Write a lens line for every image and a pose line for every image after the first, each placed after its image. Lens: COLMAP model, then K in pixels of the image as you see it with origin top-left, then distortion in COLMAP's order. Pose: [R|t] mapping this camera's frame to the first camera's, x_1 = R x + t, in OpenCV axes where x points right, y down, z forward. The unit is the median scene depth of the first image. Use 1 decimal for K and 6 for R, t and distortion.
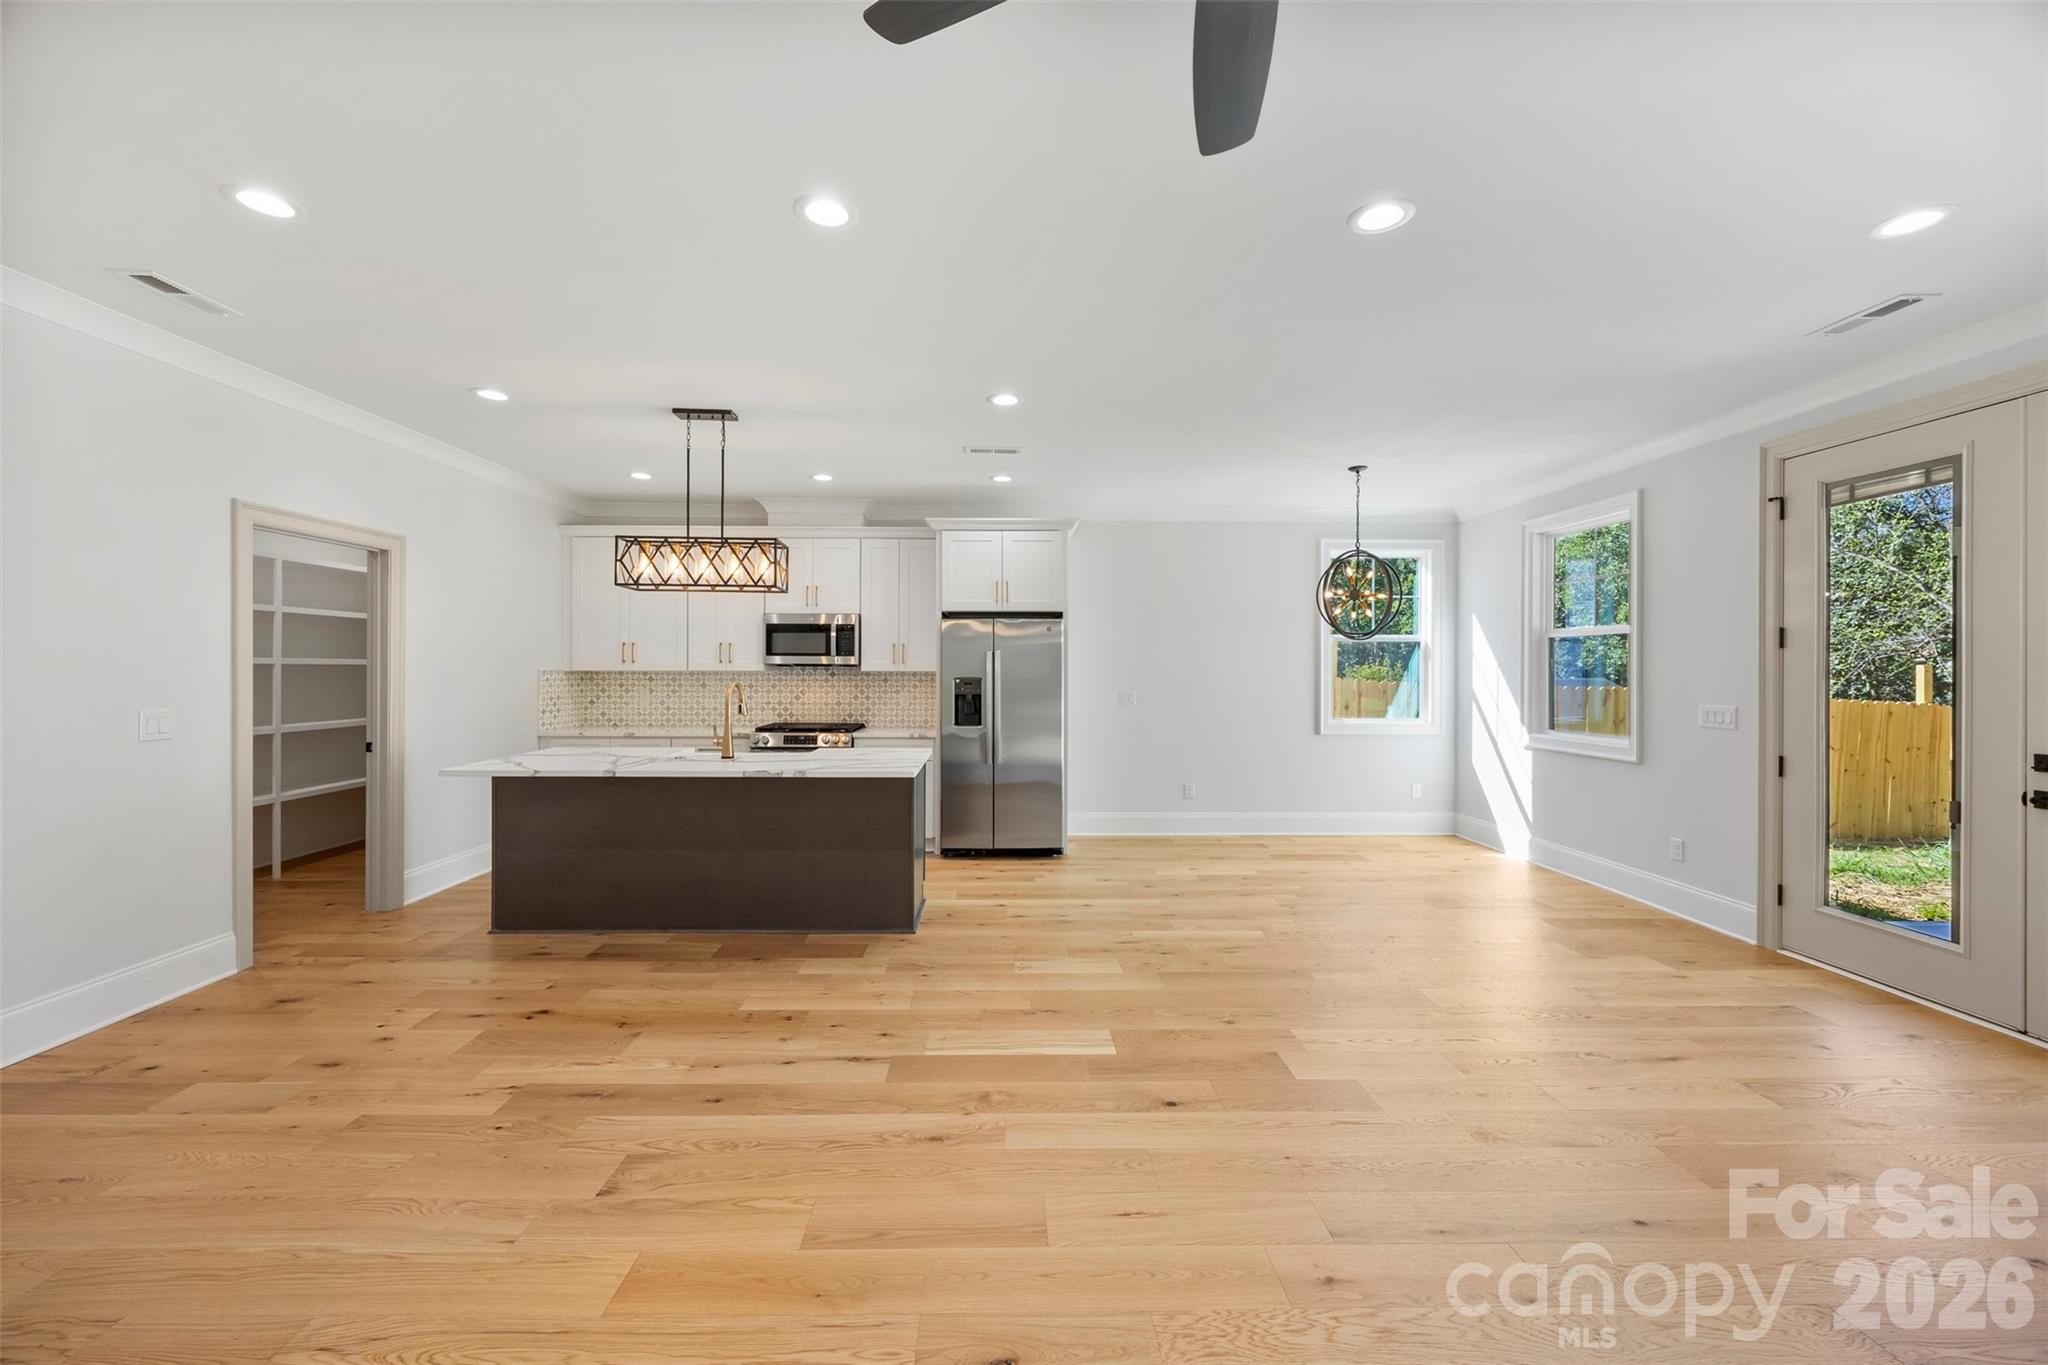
lens RADIAL K [[781.8, 0, 1006.6], [0, 781.8, 668.9], [0, 0, 1]] dist [-0.002641, -0.000283]
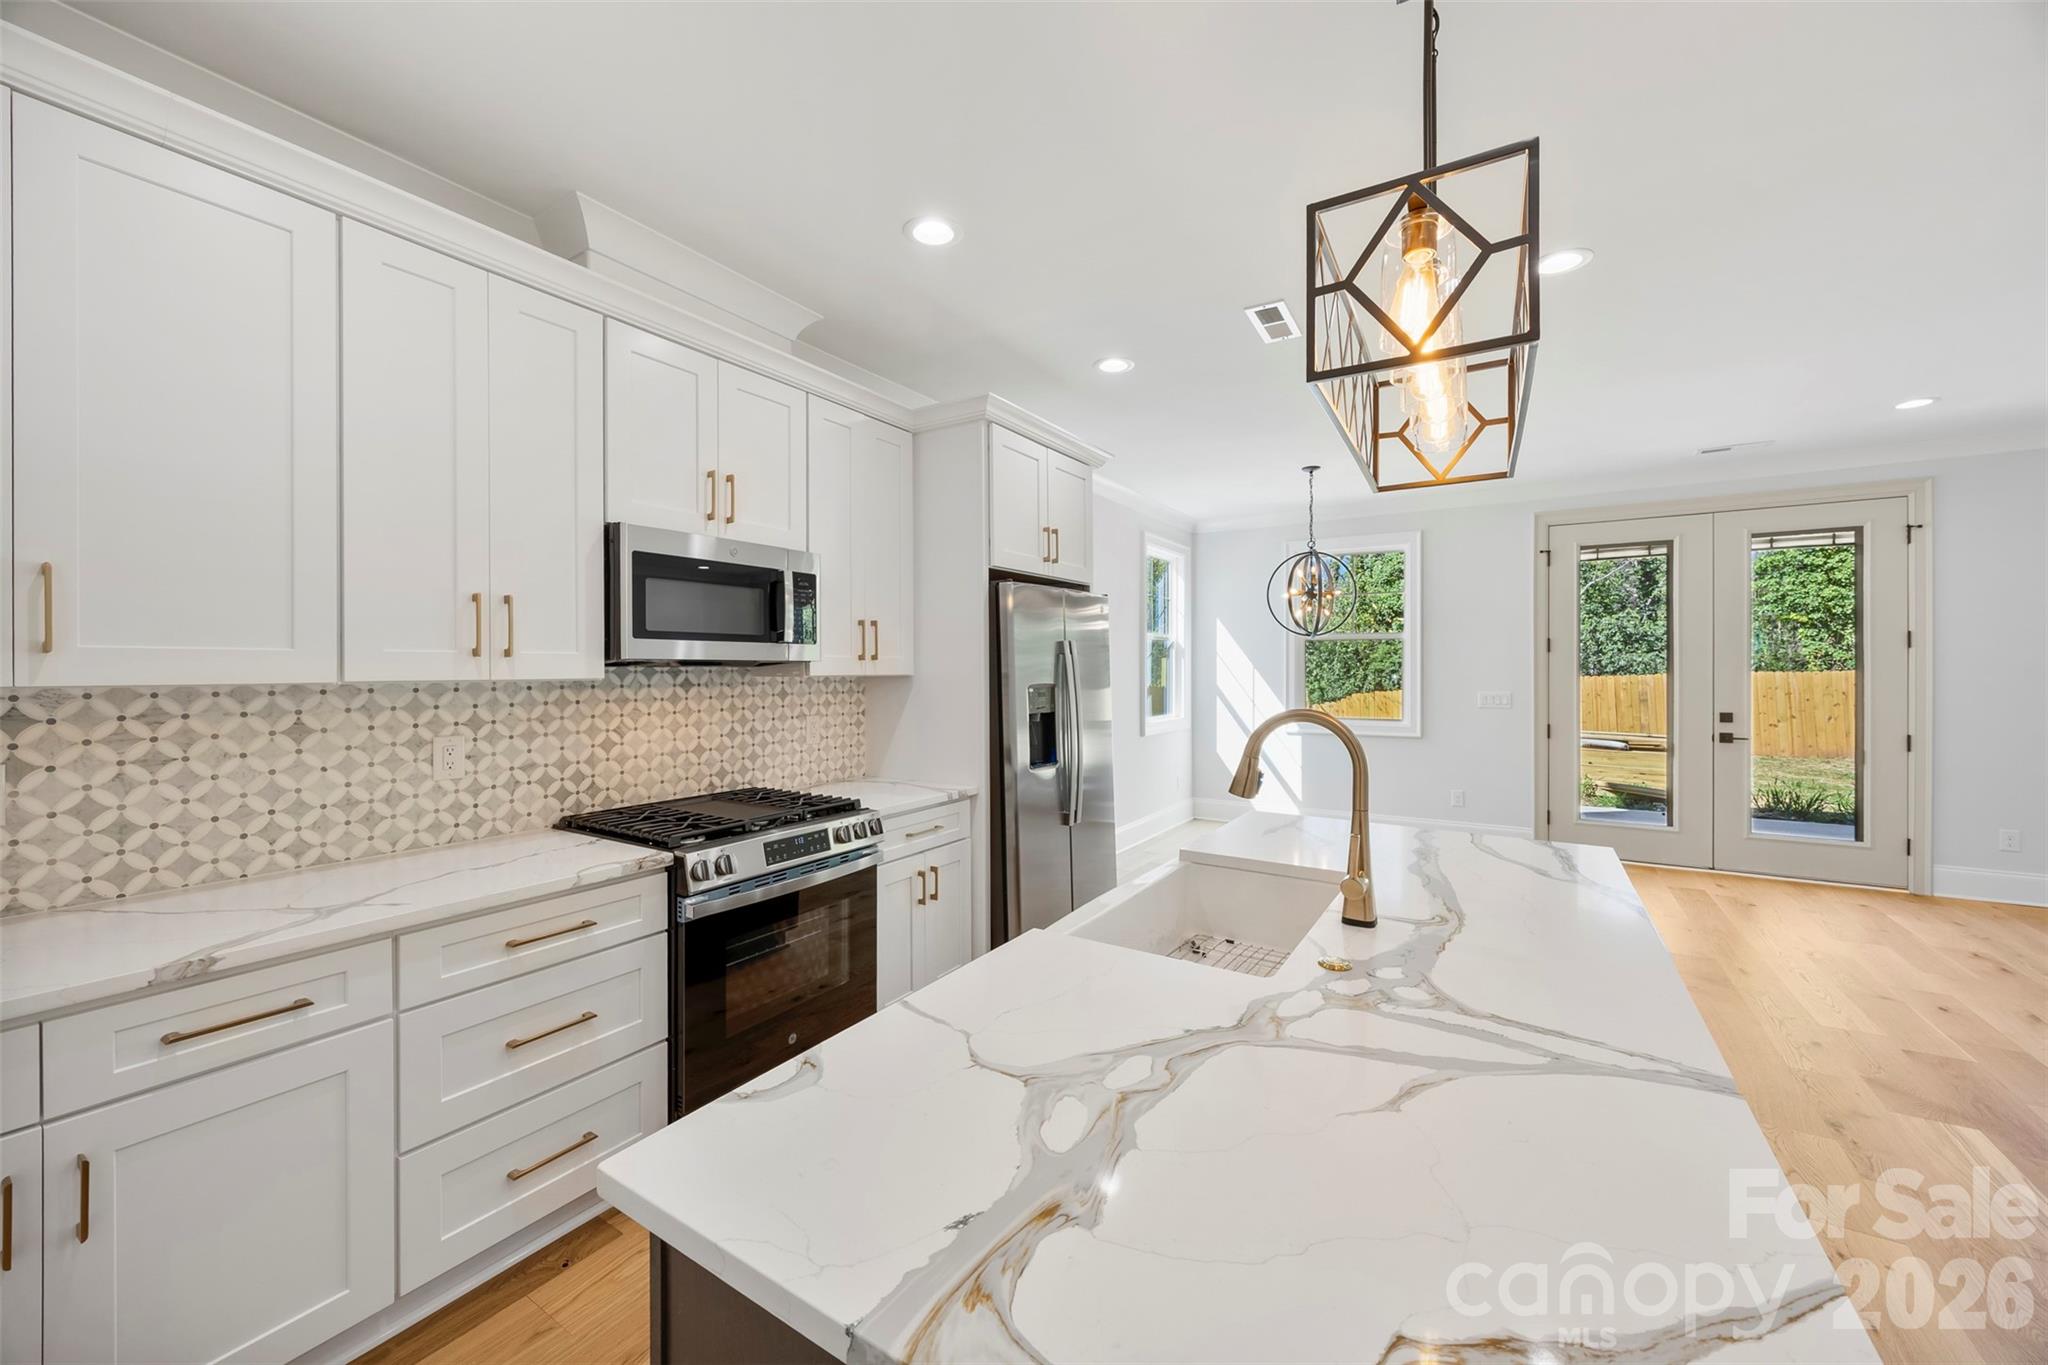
lens RADIAL K [[782.8, 0, 1017.8], [0, 782.8, 668.4], [0, 0, 1]] dist [-0.002198, -0.000337]
pose [[0.551730, -0.005457, 0.834005, -0.554115], [0.003808, 0.999985, 0.004024, -0.003308], [-0.834014, 0.000955, 0.551743, 0.694619]]
